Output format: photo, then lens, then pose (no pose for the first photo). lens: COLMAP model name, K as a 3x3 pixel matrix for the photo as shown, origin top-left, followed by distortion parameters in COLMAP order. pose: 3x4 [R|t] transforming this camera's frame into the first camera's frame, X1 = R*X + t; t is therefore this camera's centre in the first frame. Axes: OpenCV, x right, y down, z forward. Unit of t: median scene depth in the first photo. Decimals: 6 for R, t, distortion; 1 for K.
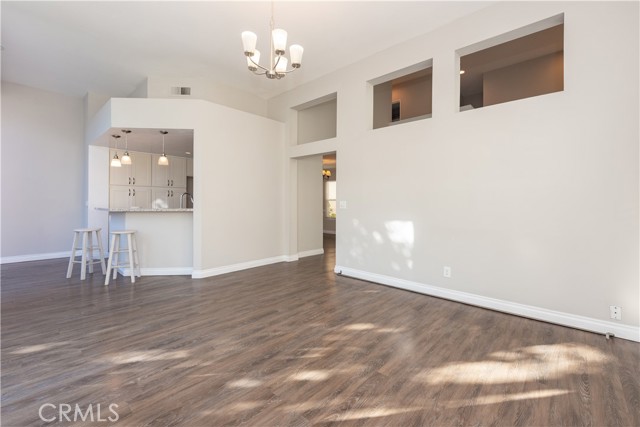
lens RADIAL K [[271.9, 0, 320.8], [0, 271.9, 200.4], [0, 0, 1]] dist [0.000761, 0.000032]
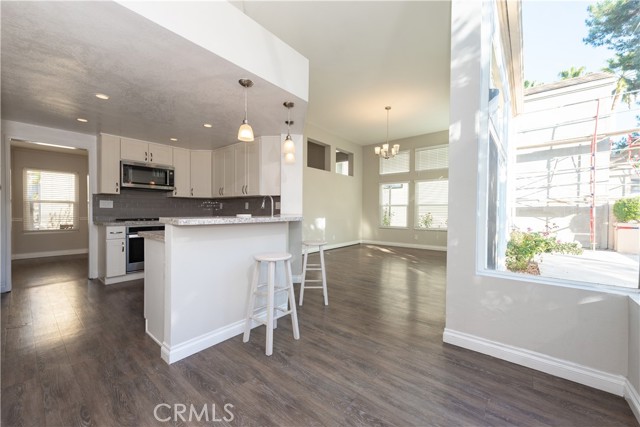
lens RADIAL K [[252.1, 0, 322.4], [0, 252.1, 217.5], [0, 0, 1]] dist [0.001079, -0.000045]
pose [[-0.047679, -0.031163, 0.998376, -1.074872], [-0.015973, 0.999409, 0.030433, 0.008124], [-0.998735, -0.014496, -0.048149, 0.735531]]
